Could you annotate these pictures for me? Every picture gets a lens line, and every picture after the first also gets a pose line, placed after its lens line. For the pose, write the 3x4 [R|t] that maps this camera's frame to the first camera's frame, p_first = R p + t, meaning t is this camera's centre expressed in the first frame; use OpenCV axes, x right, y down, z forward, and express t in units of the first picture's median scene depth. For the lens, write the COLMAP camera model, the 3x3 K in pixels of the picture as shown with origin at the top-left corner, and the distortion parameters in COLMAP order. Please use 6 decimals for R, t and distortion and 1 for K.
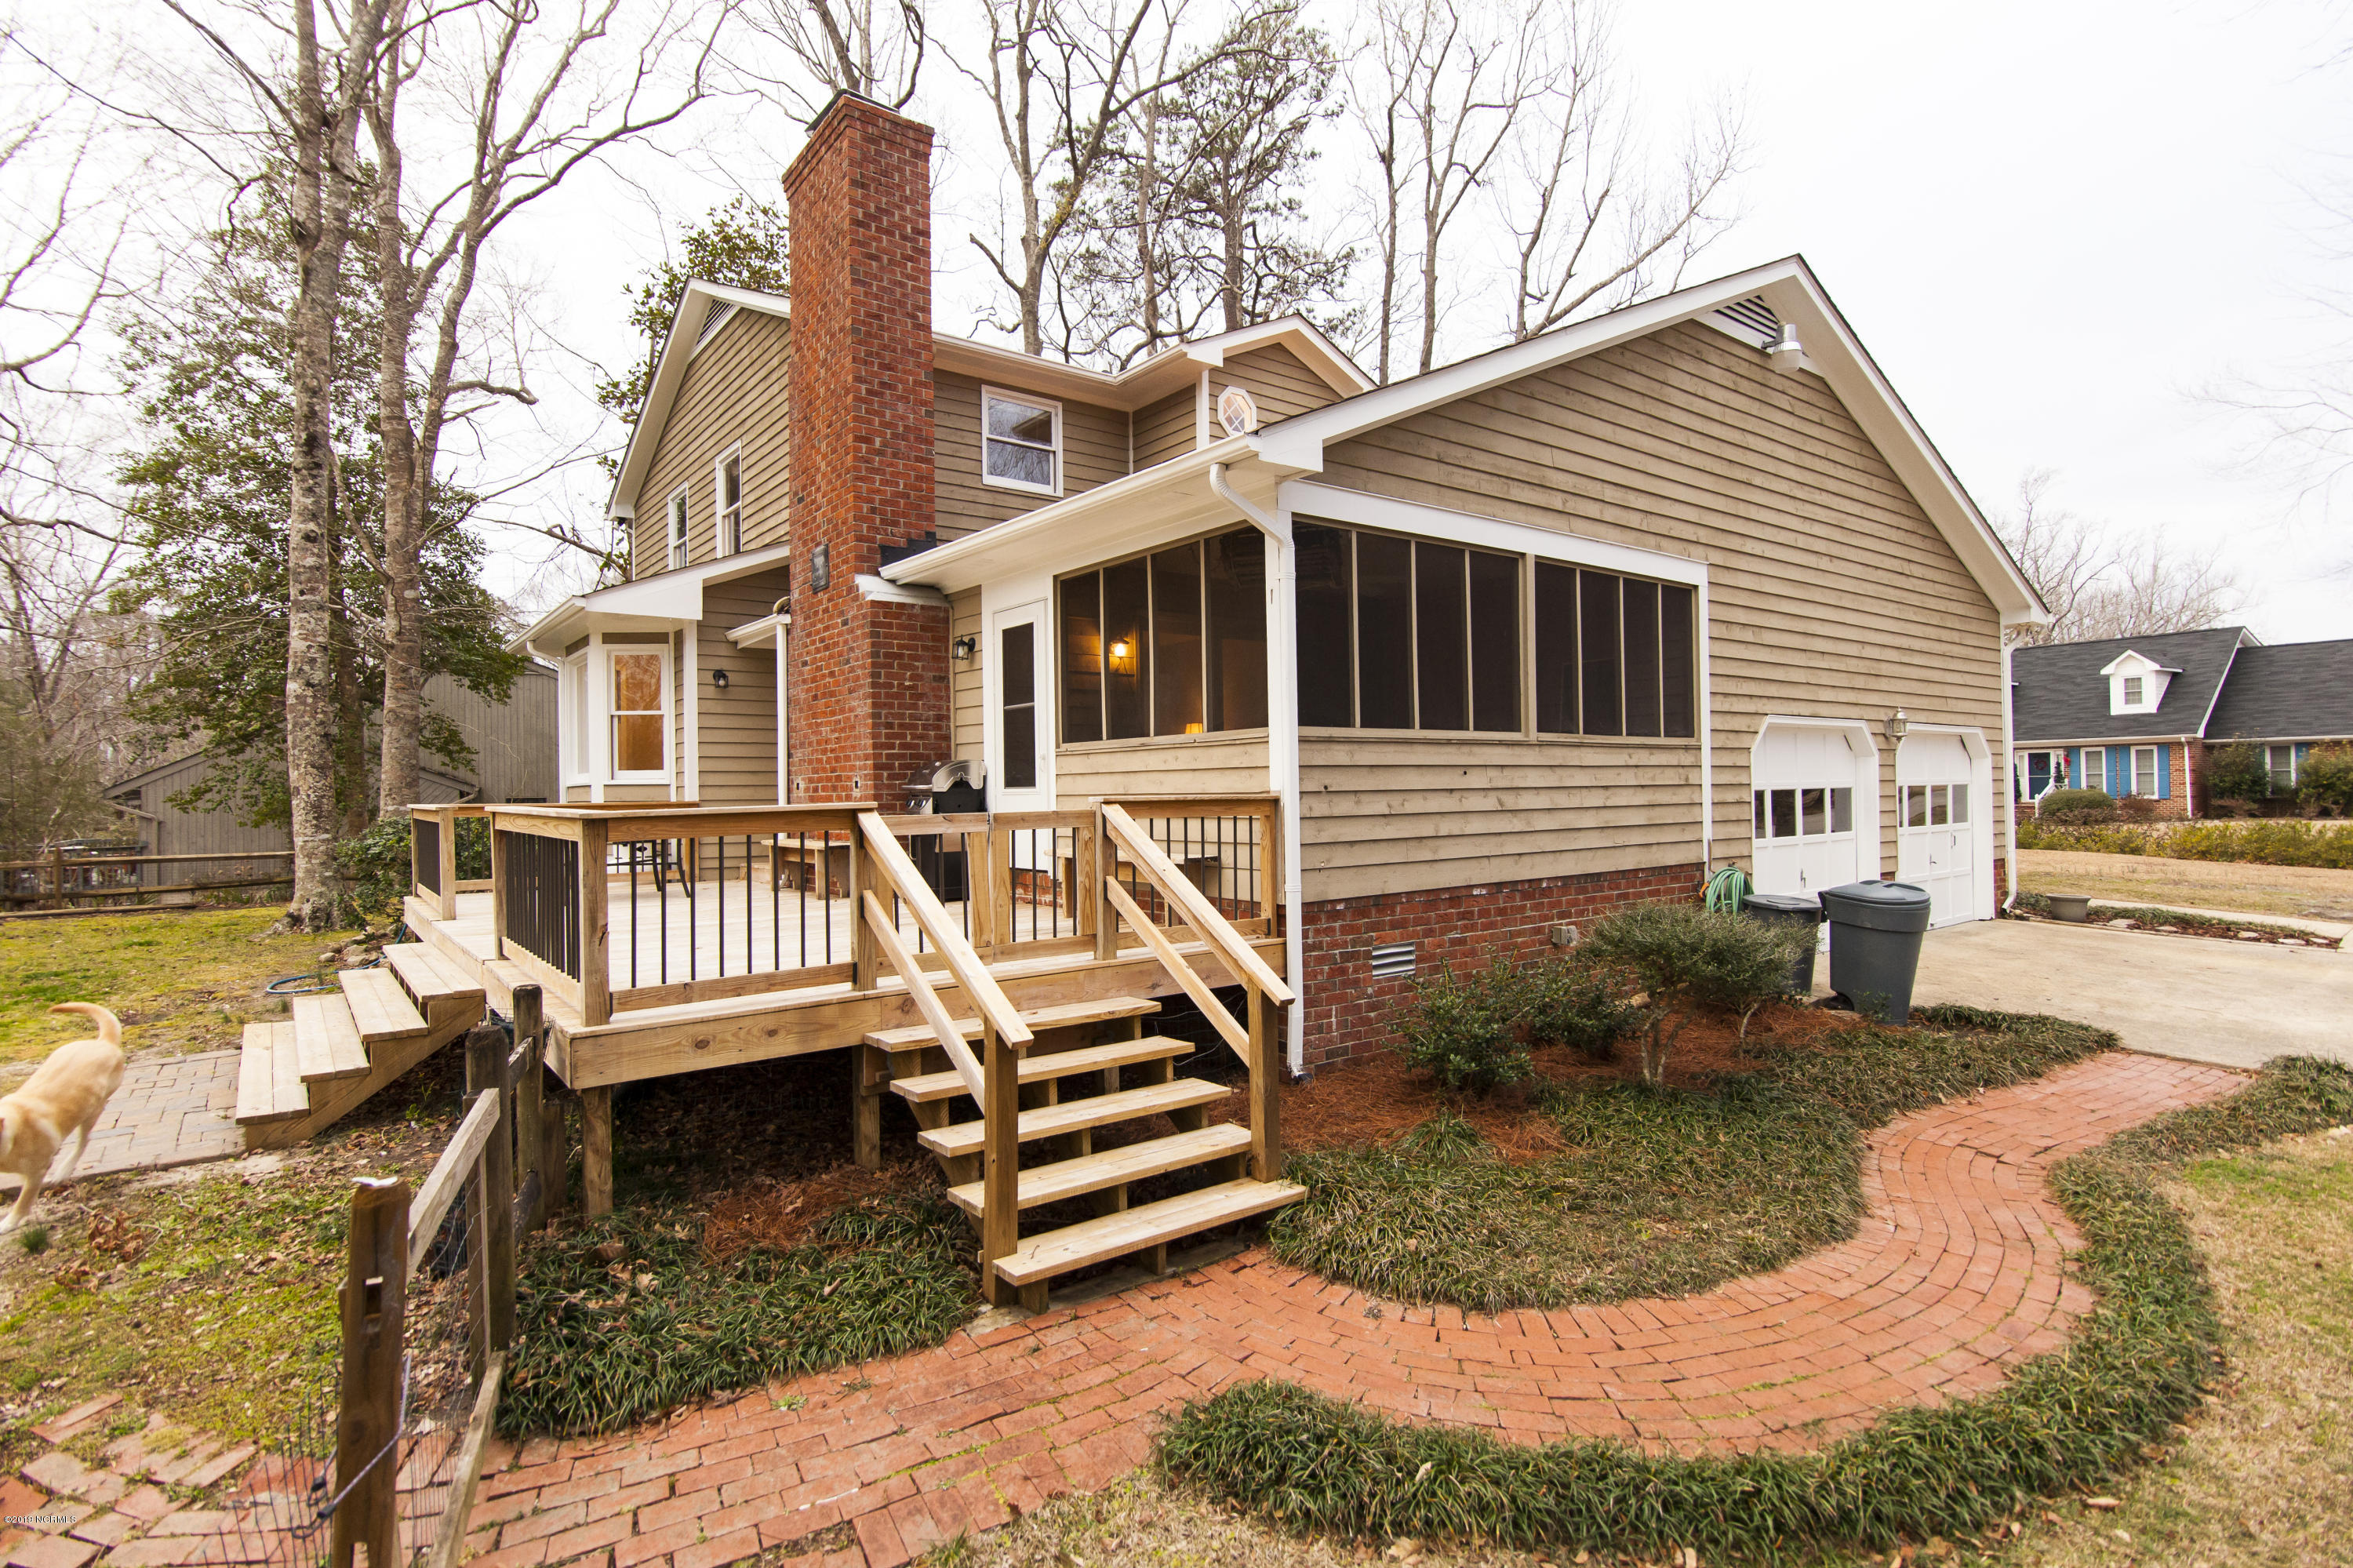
lens RADIAL K [[1149.2, 0, 1177.8], [0, 1149.2, 780.9], [0, 0, 1]] dist [-0.002002, 0.001375]
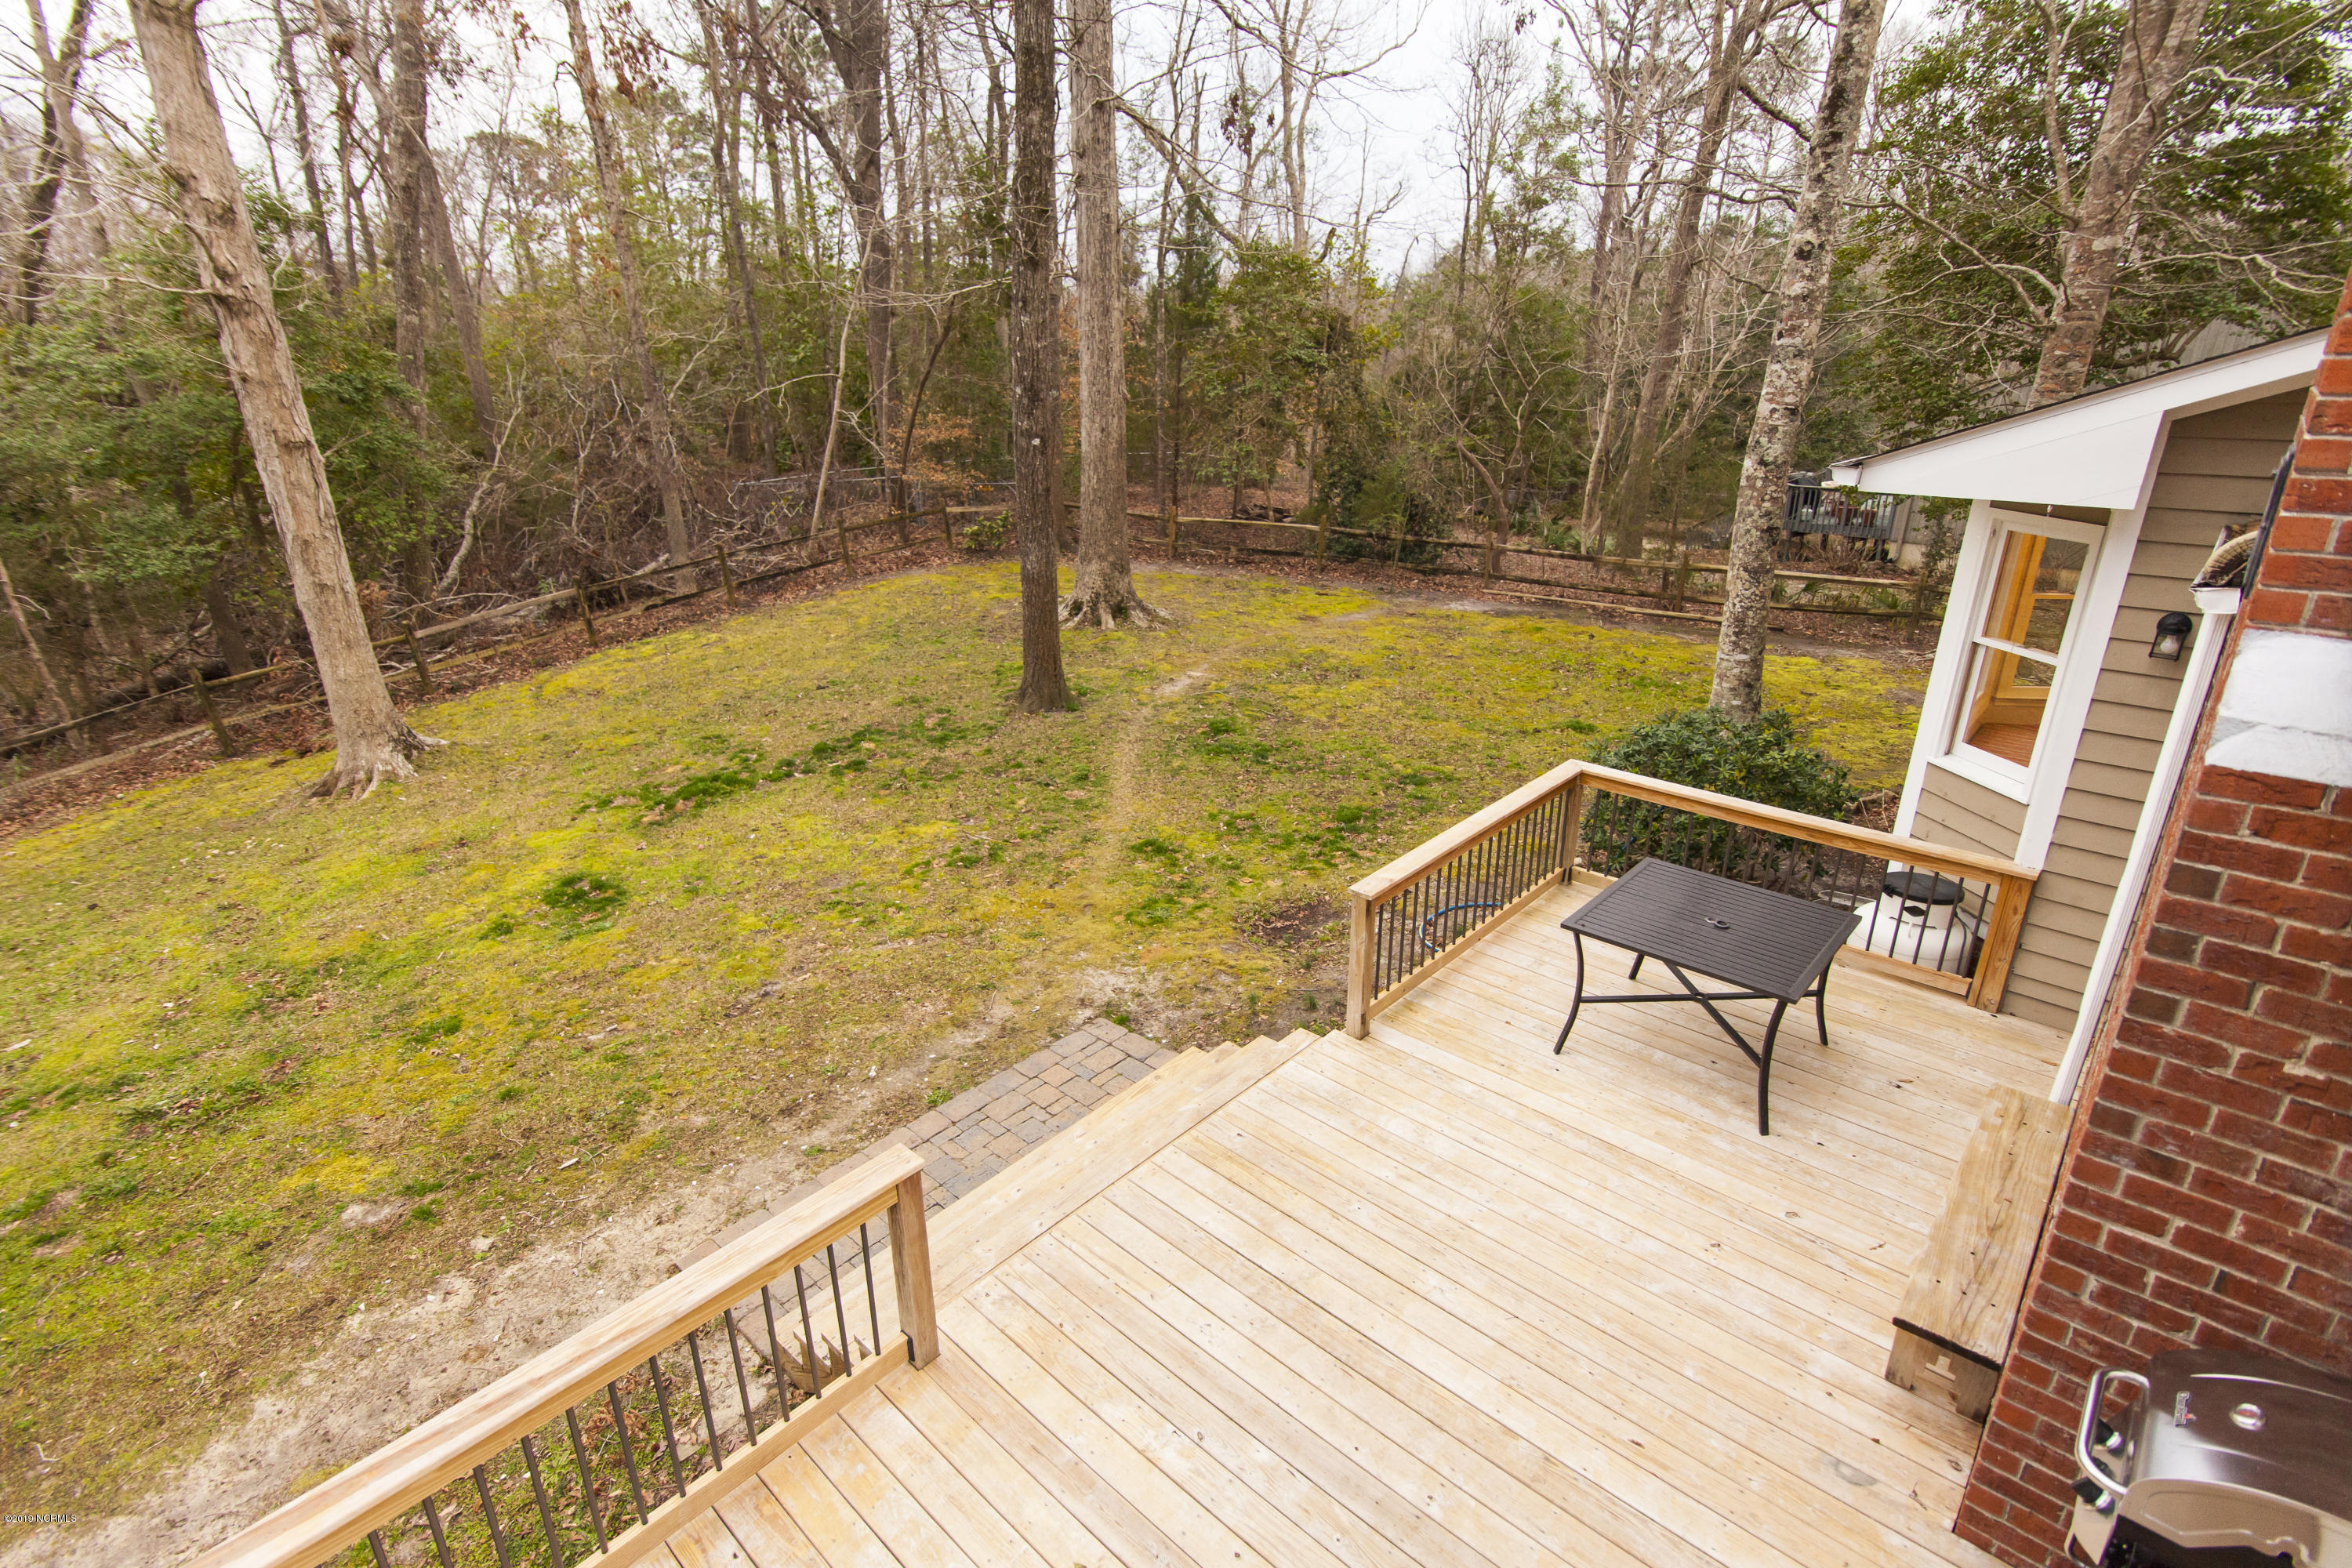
lens RADIAL K [[1148.6, 0, 1174.0], [0, 1148.6, 784.4], [0, 0, 1]] dist [-0.002002, 0.001375]
pose [[0.176793, 0.360135, -0.915995, -0.056077], [0.002683, 0.930475, 0.366346, -0.244821], [0.984244, -0.067225, 0.163535, 0.686102]]
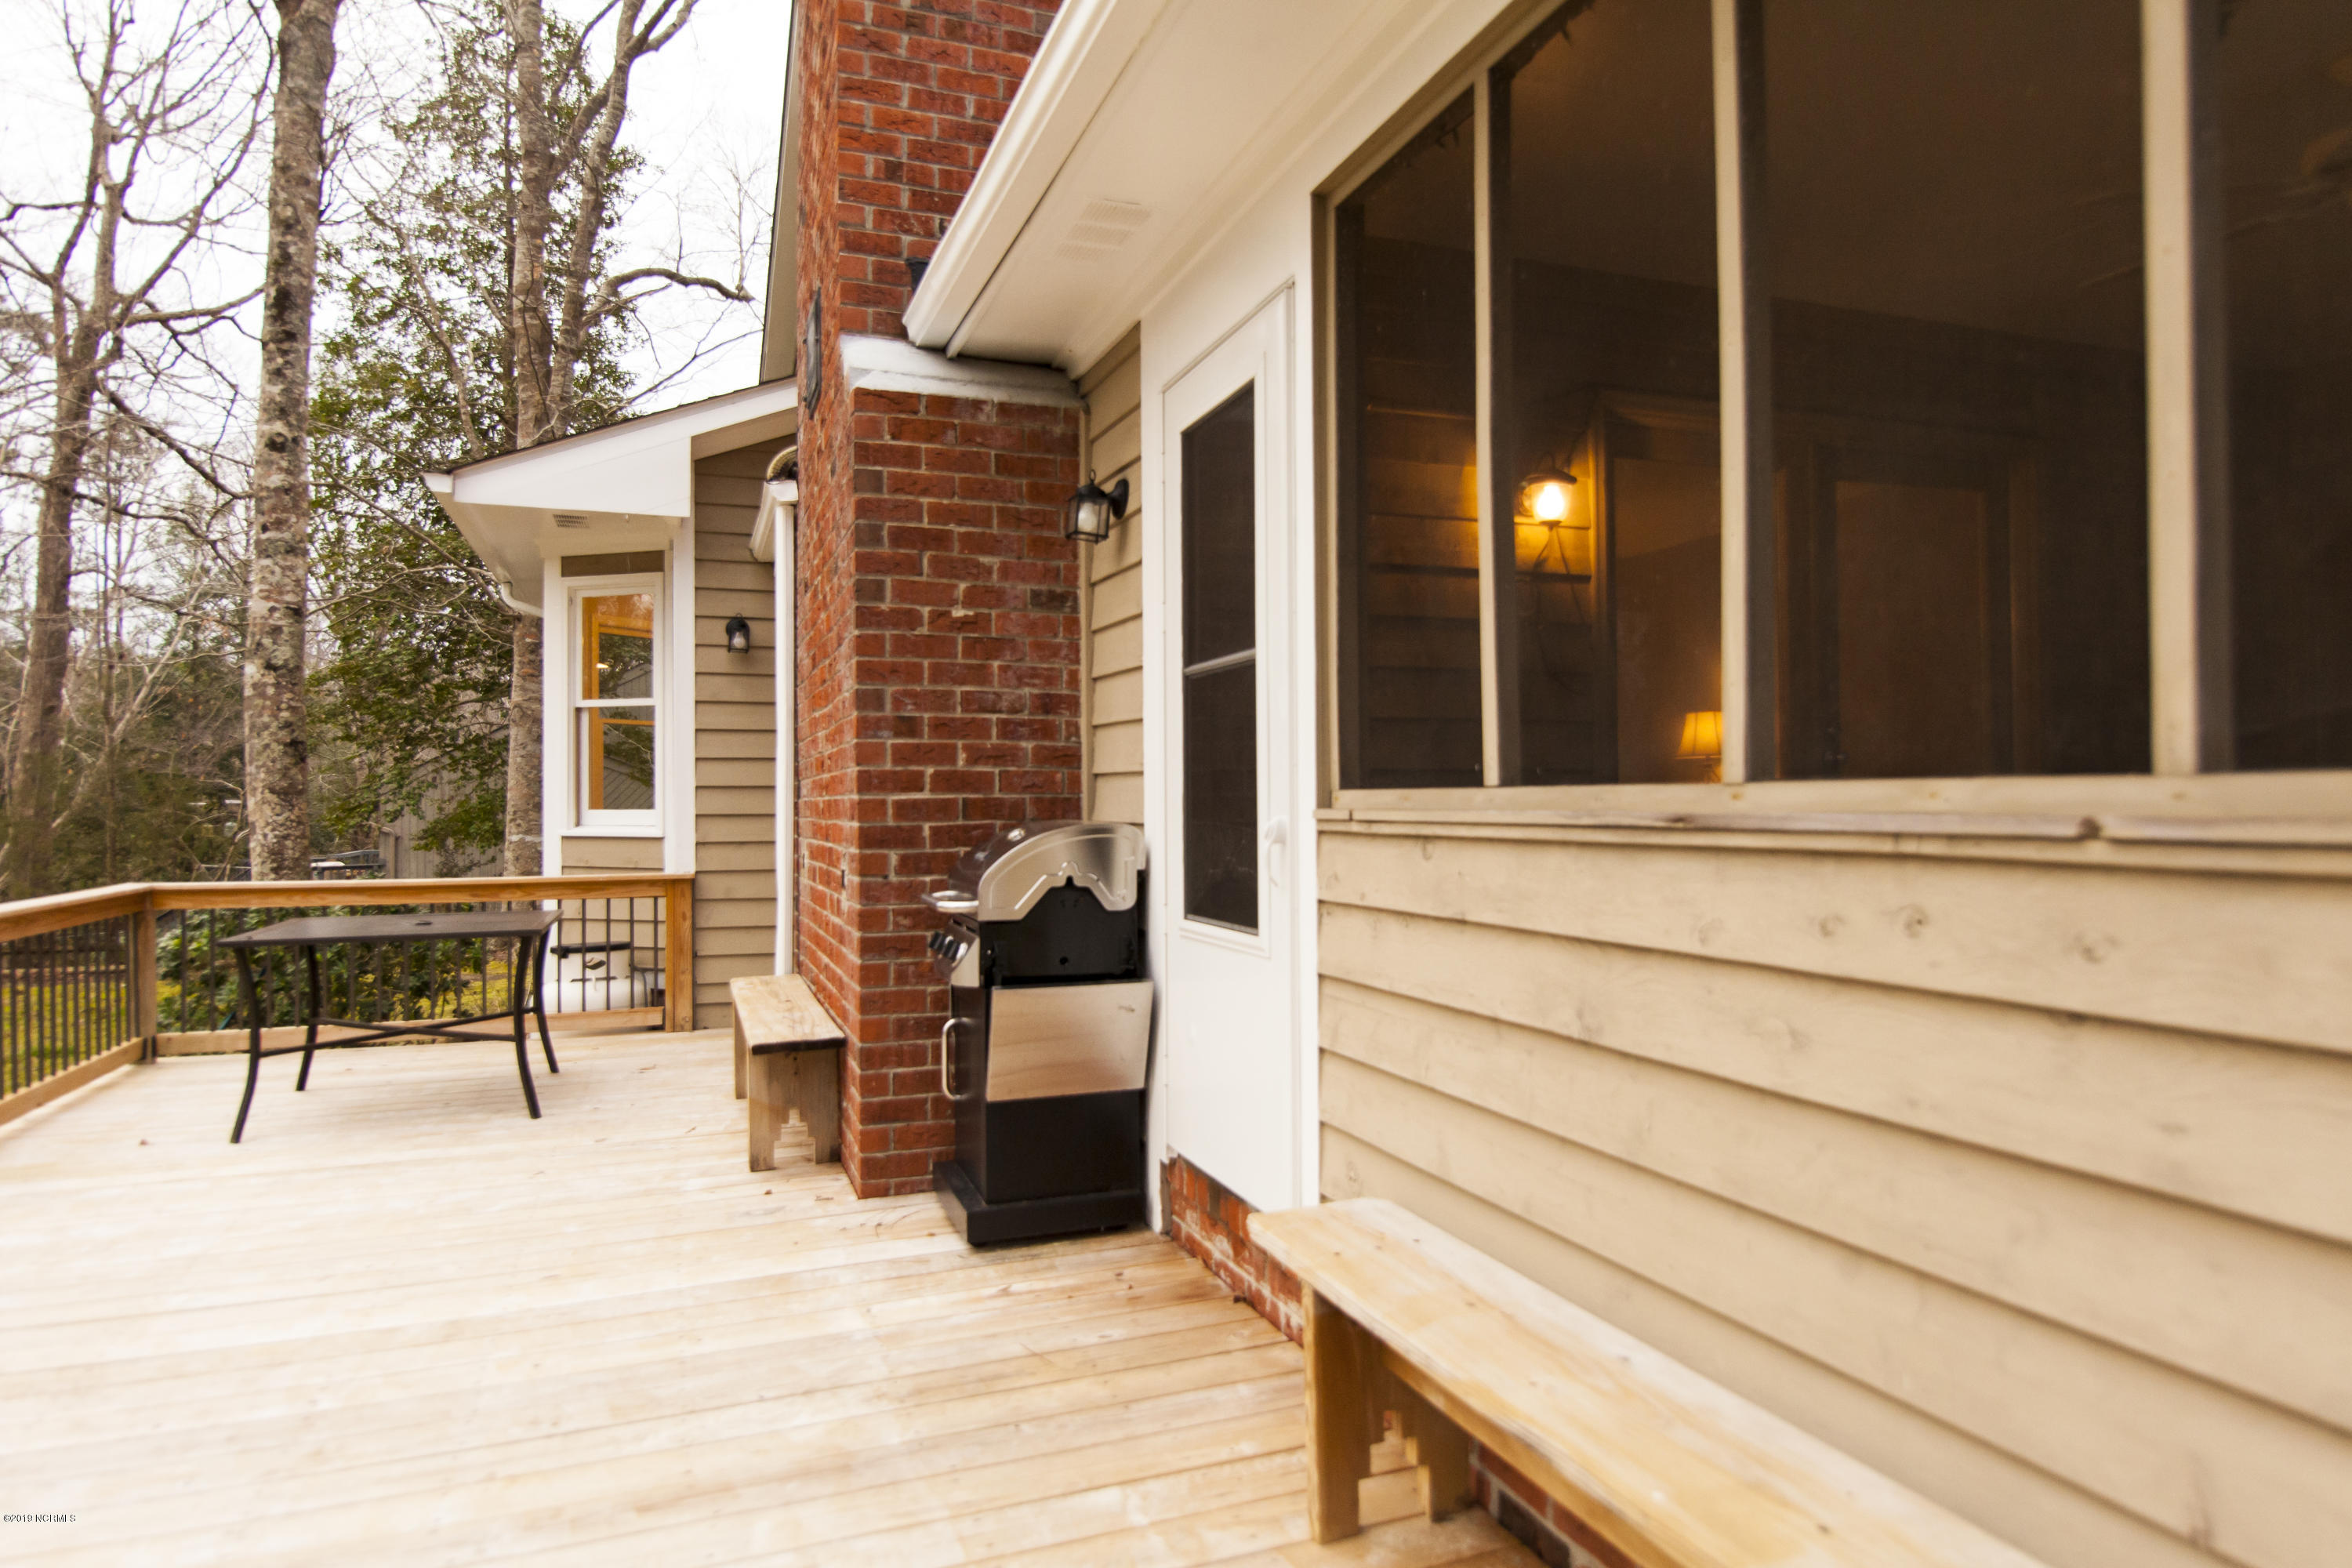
lens RADIAL K [[1381.3, 0, 1182.7], [0, 1381.3, 775.0], [0, 0, 1]] dist [-0.002380, 0.001608]
pose [[0.955529, 0.003690, -0.294875, -0.033509], [-0.005663, 0.999967, -0.005837, -0.029546], [0.294844, 0.007247, 0.955518, 0.585019]]
